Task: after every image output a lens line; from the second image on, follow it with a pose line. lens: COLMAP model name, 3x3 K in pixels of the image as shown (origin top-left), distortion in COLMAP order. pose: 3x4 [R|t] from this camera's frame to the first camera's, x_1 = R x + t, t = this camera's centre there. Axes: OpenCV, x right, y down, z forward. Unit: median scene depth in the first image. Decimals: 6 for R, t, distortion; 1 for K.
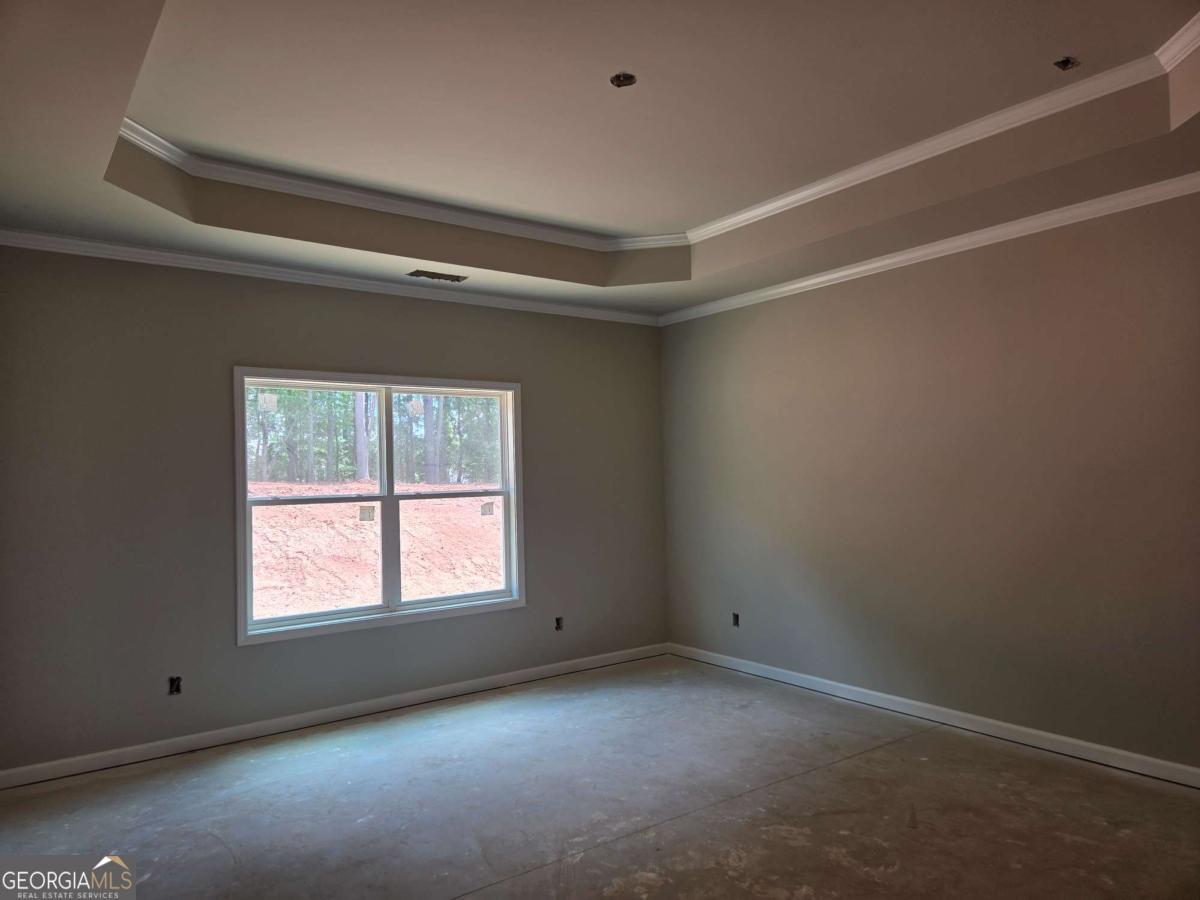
lens RADIAL K [[802.6, 0, 602.8], [0, 802.6, 454.8], [0, 0, 1]] dist [0.069326, -0.052611]
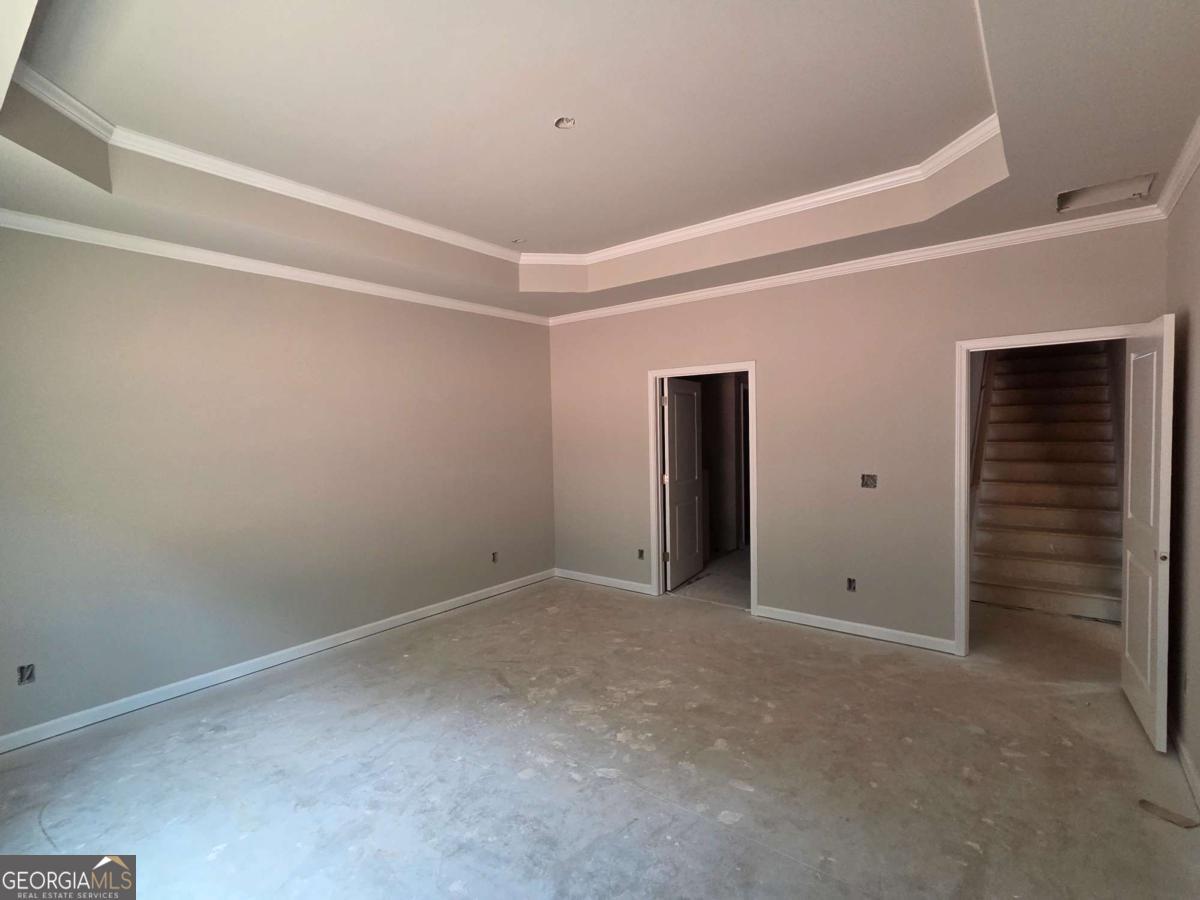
lens RADIAL K [[575.1, 0, 575.0], [0, 575.1, 456.6], [0, 0, 1]] dist [0.005247, 0.001885]
pose [[-0.239776, -0.016858, 0.970682, -0.747075], [0.005947, 0.999805, 0.018833, 0.011670], [-0.970810, 0.010288, -0.239629, 1.108524]]
